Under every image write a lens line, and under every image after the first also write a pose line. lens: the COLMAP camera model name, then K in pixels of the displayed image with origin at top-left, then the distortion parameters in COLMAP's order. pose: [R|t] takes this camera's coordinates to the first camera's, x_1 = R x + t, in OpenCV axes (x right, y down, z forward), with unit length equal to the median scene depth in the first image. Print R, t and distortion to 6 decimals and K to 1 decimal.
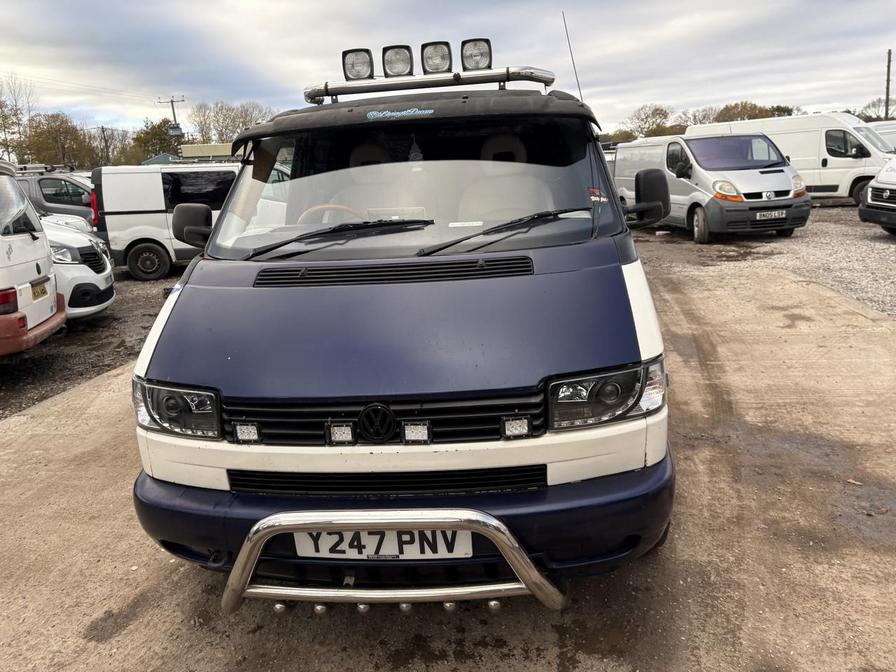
lens RADIAL K [[649.0, 0, 439.9], [0, 649.0, 331.4], [0, 0, 1]] dist [0.034606, -0.024836]
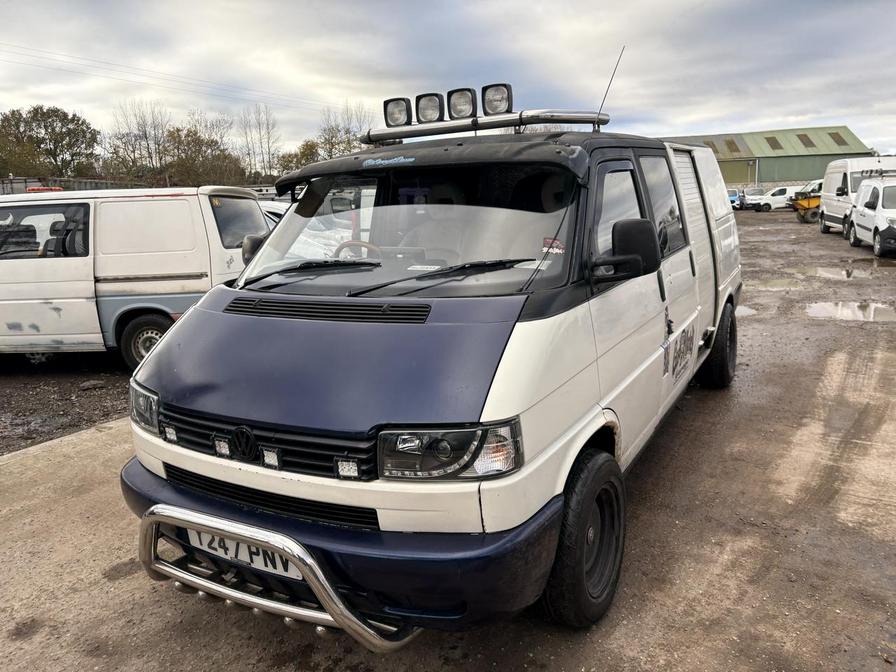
lens RADIAL K [[649.0, 0, 449.9], [0, 649.0, 338.7], [0, 0, 1]] dist [0.034606, -0.024836]
pose [[0.919122, 0.100738, -0.380876, 0.544867], [-0.106023, 0.994338, 0.007139, -0.072688], [0.379439, 0.033820, 0.924598, 0.066174]]
